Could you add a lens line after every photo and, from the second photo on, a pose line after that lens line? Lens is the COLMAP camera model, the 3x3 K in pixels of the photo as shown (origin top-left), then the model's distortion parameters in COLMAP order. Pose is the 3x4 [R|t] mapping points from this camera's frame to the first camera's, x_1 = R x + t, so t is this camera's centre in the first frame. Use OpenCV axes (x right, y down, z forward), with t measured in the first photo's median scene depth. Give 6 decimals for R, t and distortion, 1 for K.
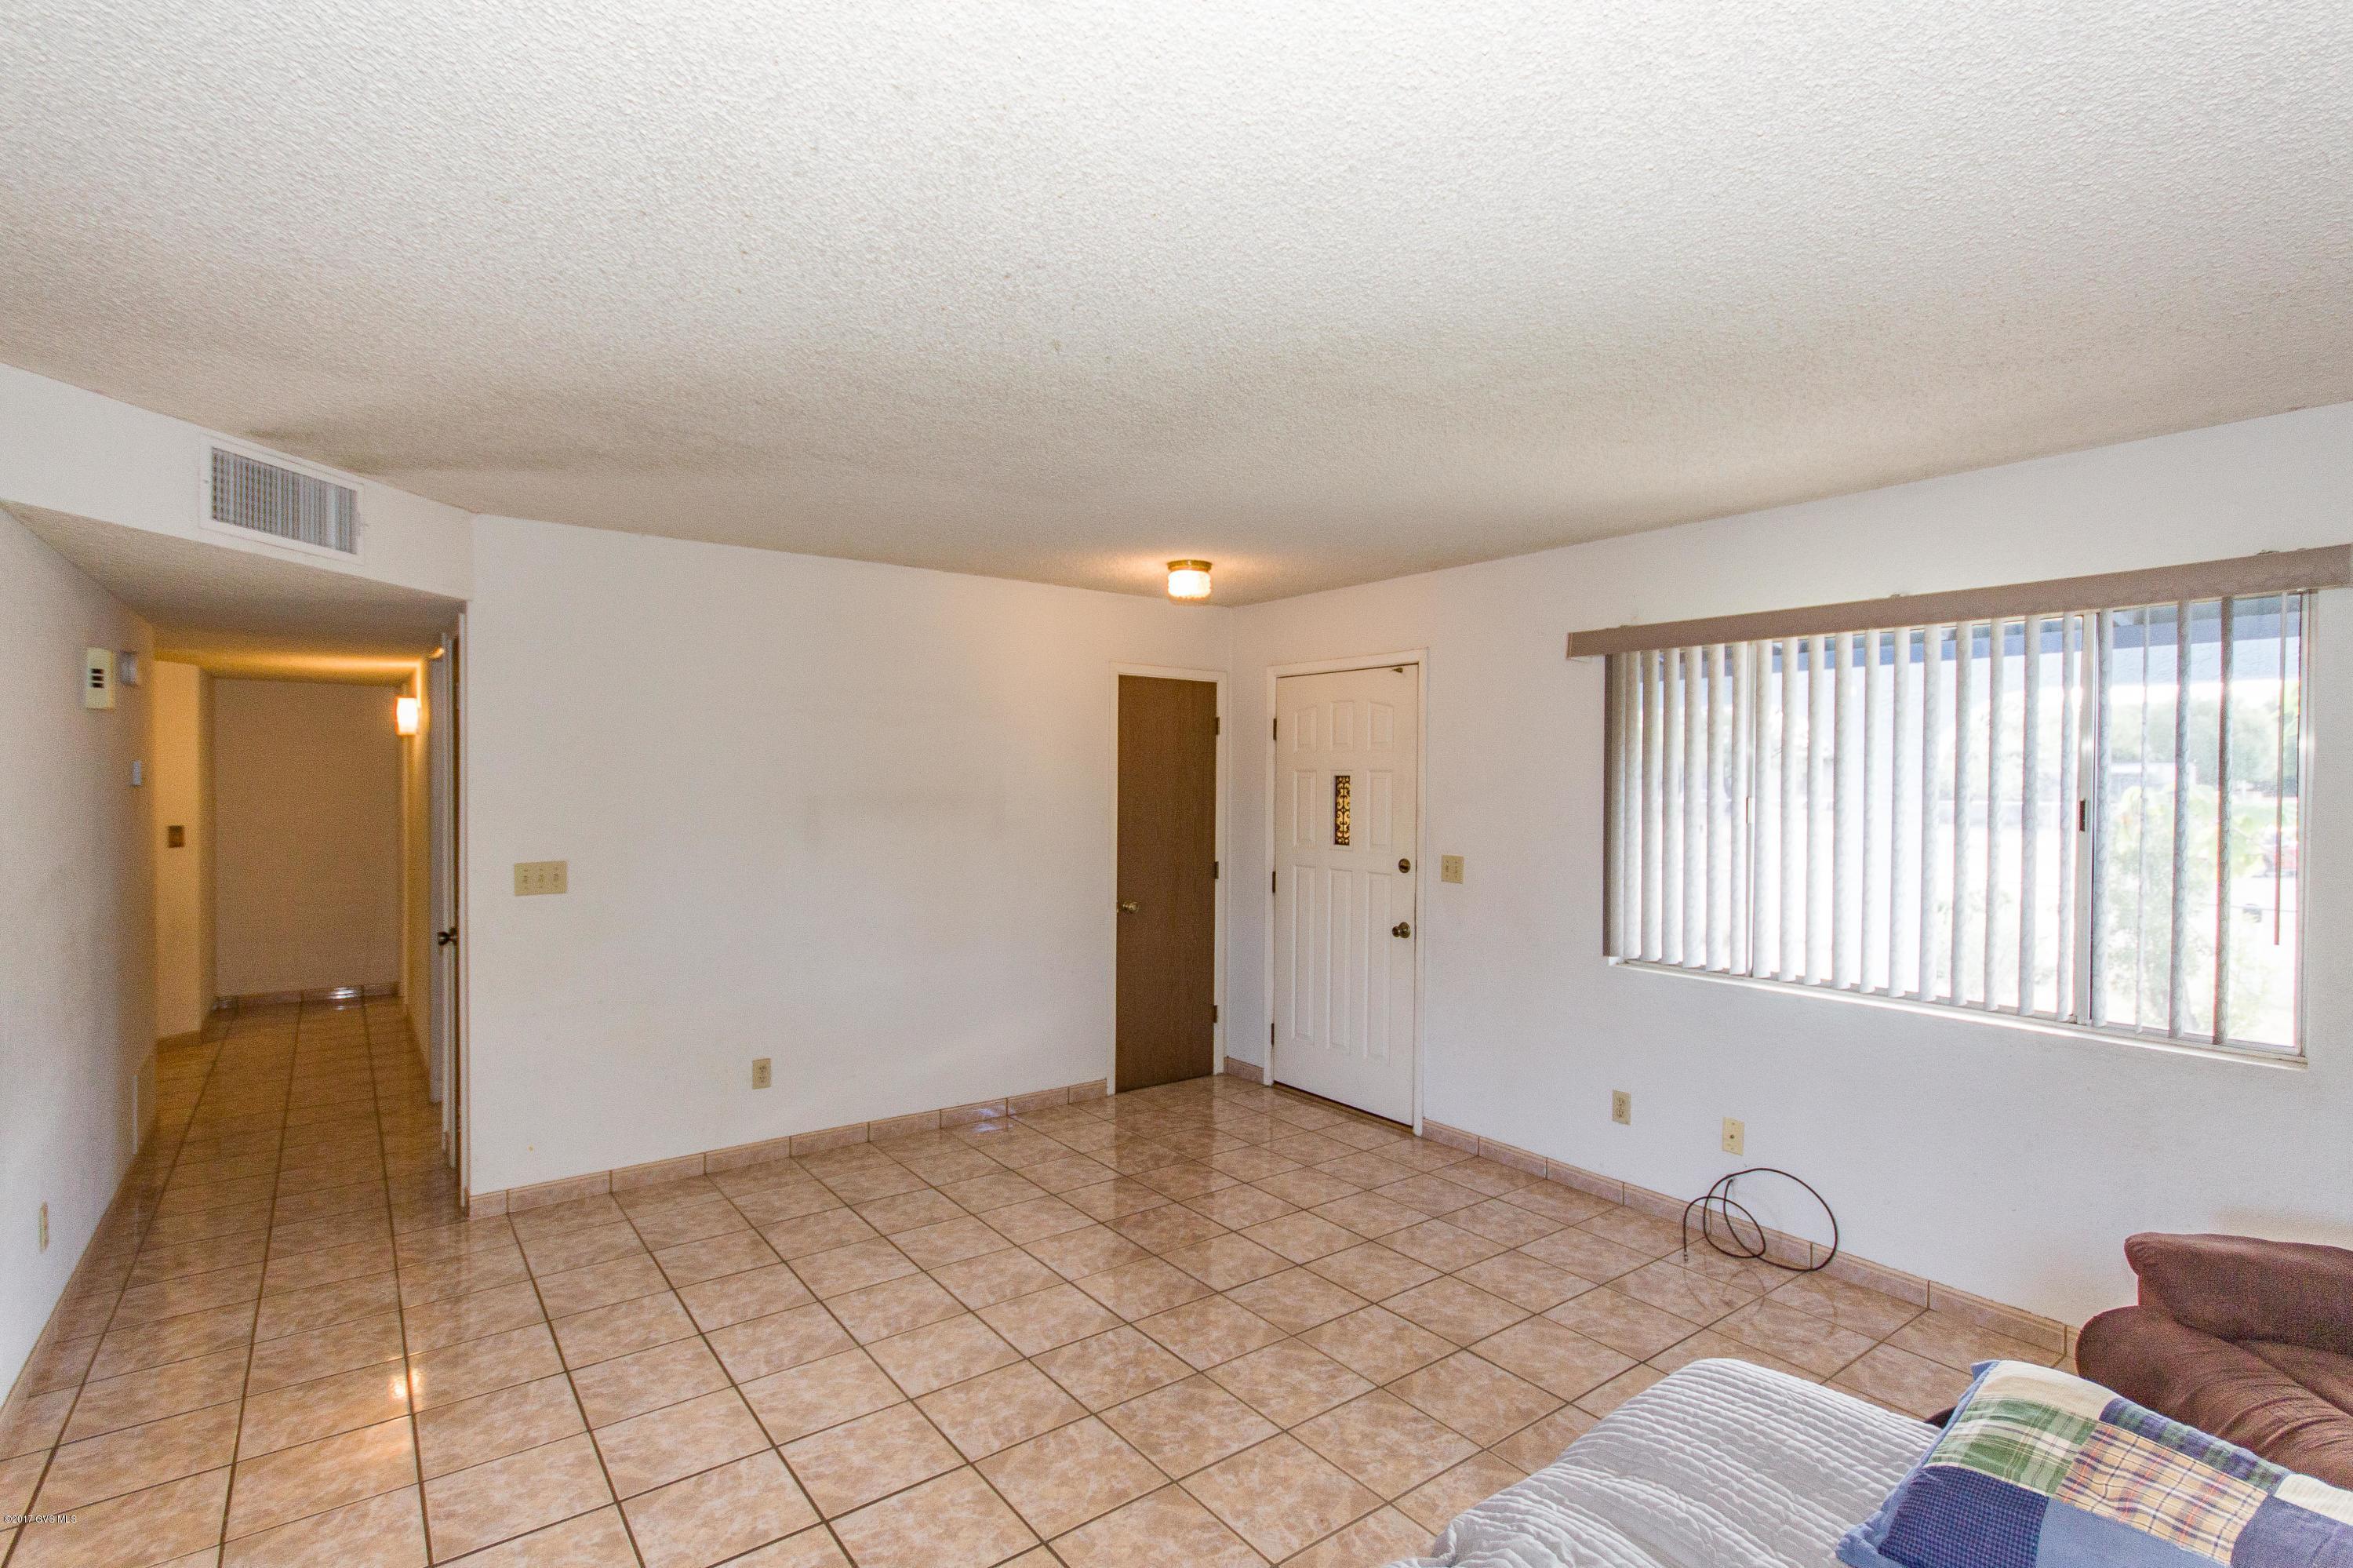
lens RADIAL K [[1118.4, 0, 1174.2], [0, 1118.4, 791.6], [0, 0, 1]] dist [0.015105, -0.001674]
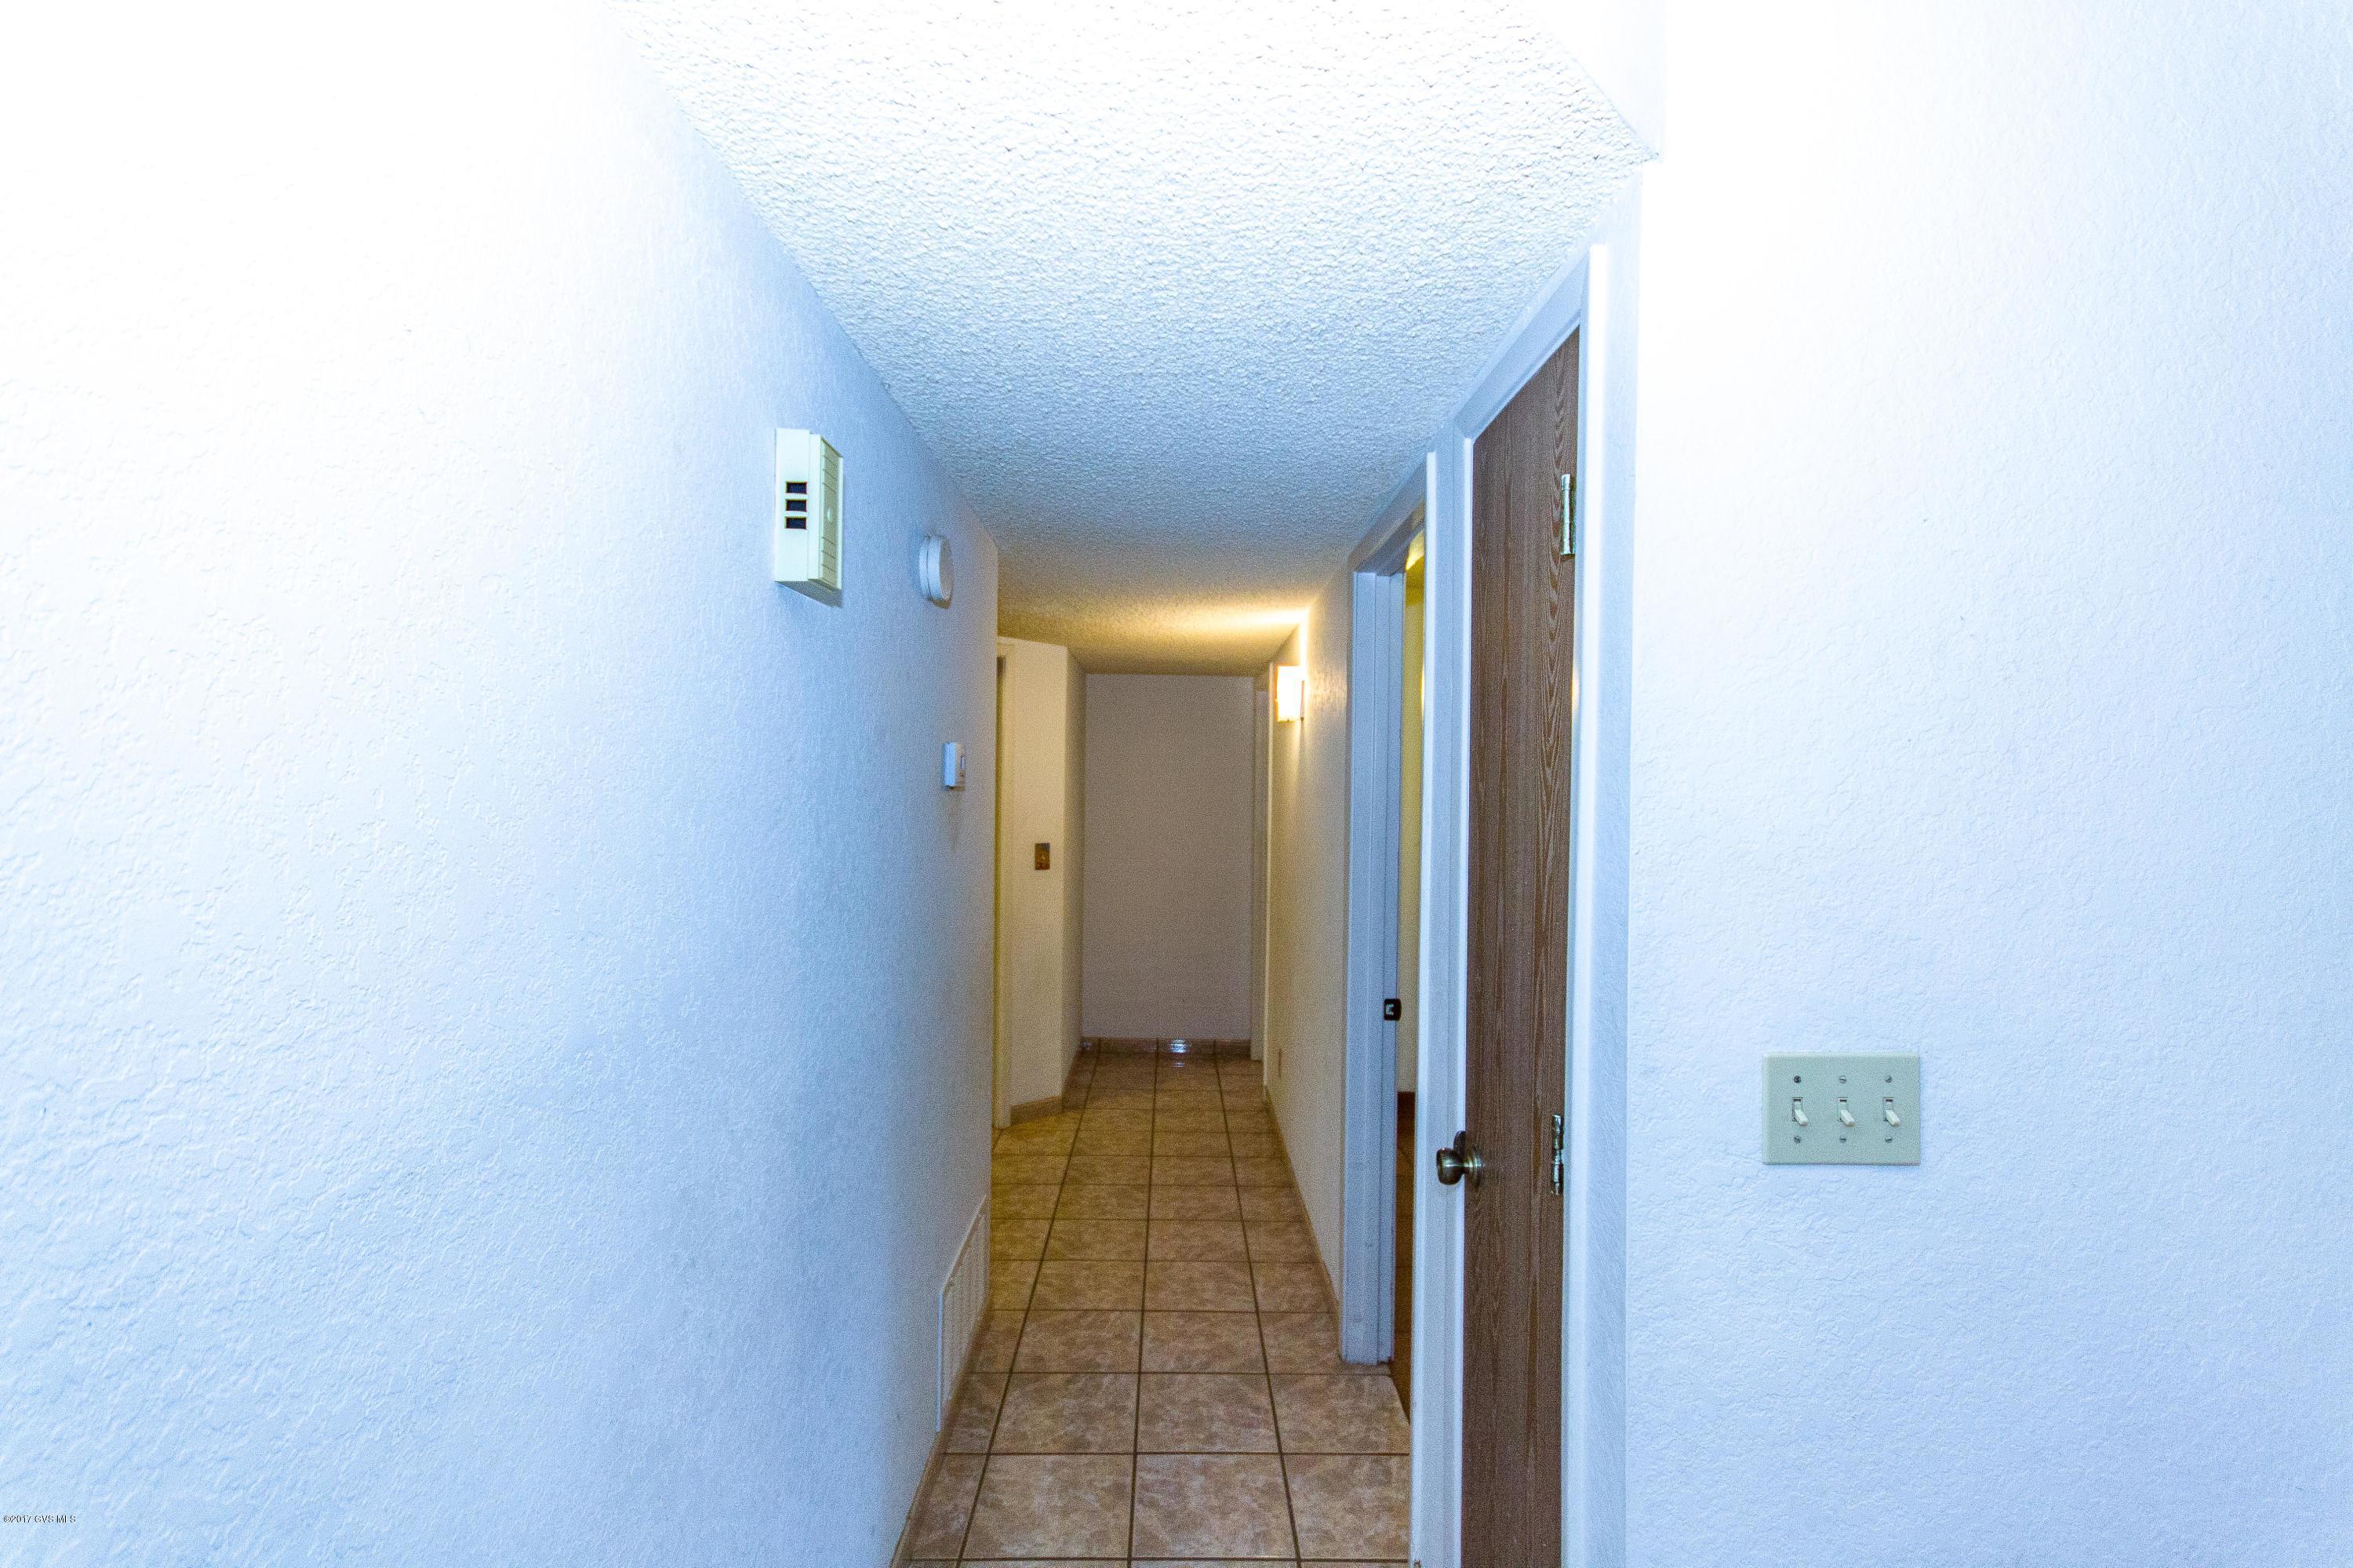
lens RADIAL K [[1118.4, 0, 1177.9], [0, 1118.4, 785.4], [0, 0, 1]] dist [0.015105, -0.001674]
pose [[0.802469, 0.006016, -0.596663, -0.344475], [-0.020464, 0.999638, -0.017444, 0.001242], [0.596342, 0.026208, 0.802302, 0.434253]]
